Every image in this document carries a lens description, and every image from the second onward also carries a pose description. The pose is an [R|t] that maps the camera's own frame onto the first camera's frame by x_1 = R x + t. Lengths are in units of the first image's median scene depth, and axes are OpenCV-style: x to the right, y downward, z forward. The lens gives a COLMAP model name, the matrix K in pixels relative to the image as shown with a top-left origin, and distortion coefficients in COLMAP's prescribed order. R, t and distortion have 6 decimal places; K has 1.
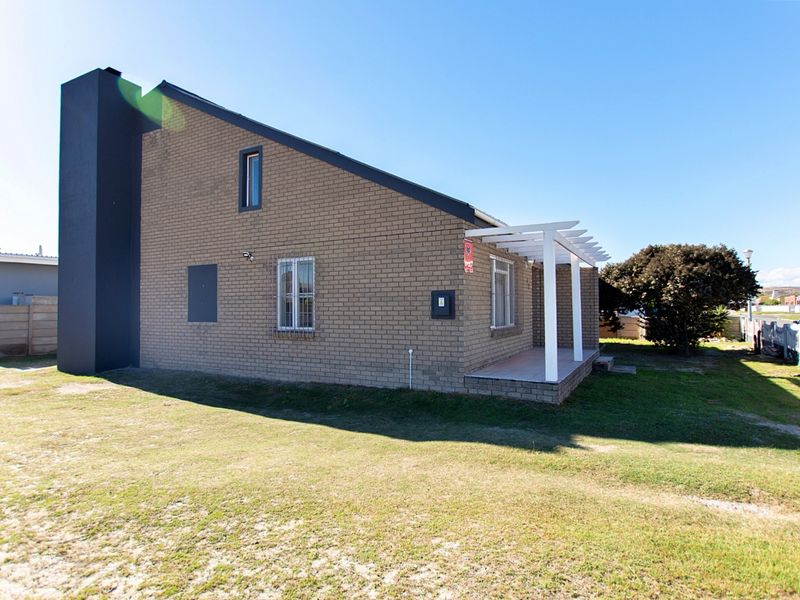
lens RADIAL K [[440.9, 0, 400.4], [0, 440.9, 294.2], [0, 0, 1]] dist [-0.018776, 0.000382]
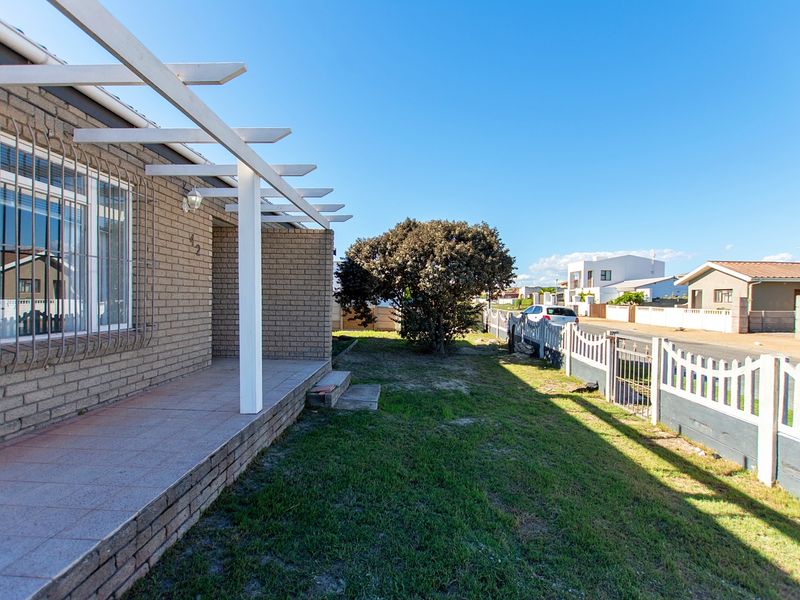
lens RADIAL K [[415.0, 0, 381.0], [0, 415.0, 300.2], [0, 0, 1]] dist [-0.001463, -0.000288]
pose [[0.899611, 0.013360, 0.436489, 0.225353], [-0.030229, 0.999039, 0.031724, 0.015794], [-0.435645, -0.041734, 0.899150, 0.382425]]
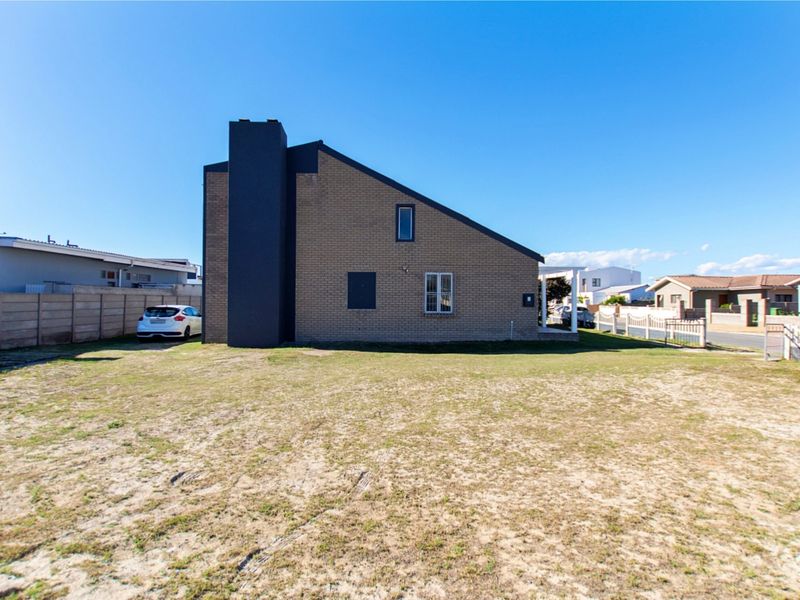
lens RADIAL K [[415.0, 0, 381.0], [0, 415.0, 300.2], [0, 0, 1]] dist [-0.001463, -0.000288]
pose [[0.885558, 0.010767, 0.464404, -0.766754], [-0.025644, 0.999340, 0.025730, -0.005127], [-0.463820, -0.034695, 0.885250, -0.237511]]
